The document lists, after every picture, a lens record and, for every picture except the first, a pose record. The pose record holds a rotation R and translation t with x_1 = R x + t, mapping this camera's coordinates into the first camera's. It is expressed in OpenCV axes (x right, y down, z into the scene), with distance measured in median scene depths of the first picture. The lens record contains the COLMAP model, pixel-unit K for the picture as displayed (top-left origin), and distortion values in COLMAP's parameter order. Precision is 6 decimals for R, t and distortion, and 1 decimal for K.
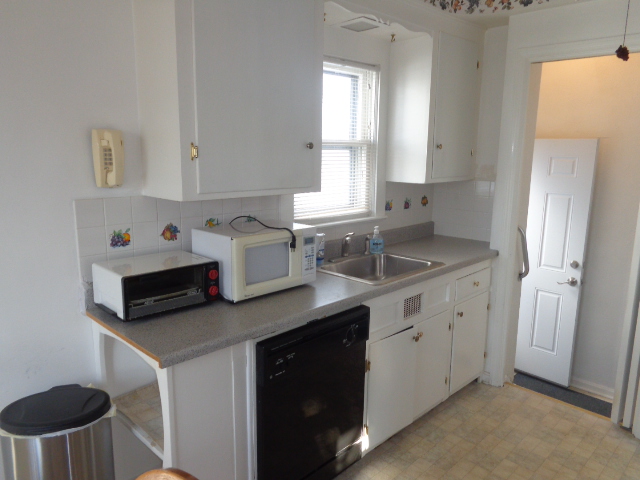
lens RADIAL K [[482.6, 0, 320.0], [0, 482.6, 240.0], [0, 0, 1]] dist [0.005478, 0.011490]
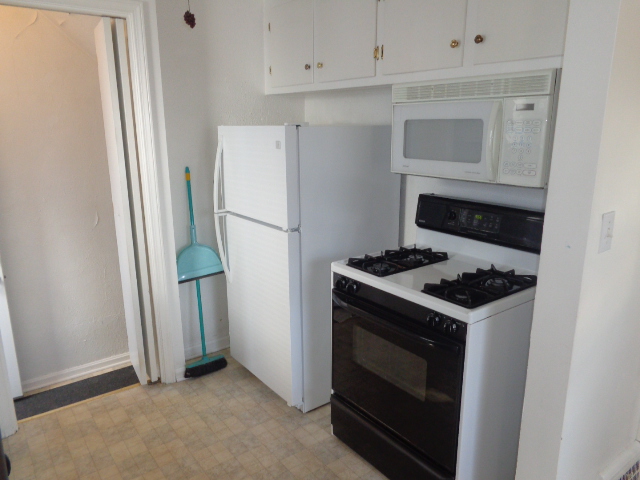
lens RADIAL K [[482.6, 0, 320.0], [0, 482.6, 240.0], [0, 0, 1]] dist [0.005478, 0.011490]
pose [[0.146519, -0.246266, 0.958063, -0.258381], [0.195947, 0.956550, 0.215910, -0.070382], [-0.969607, 0.156095, 0.188408, 0.393920]]
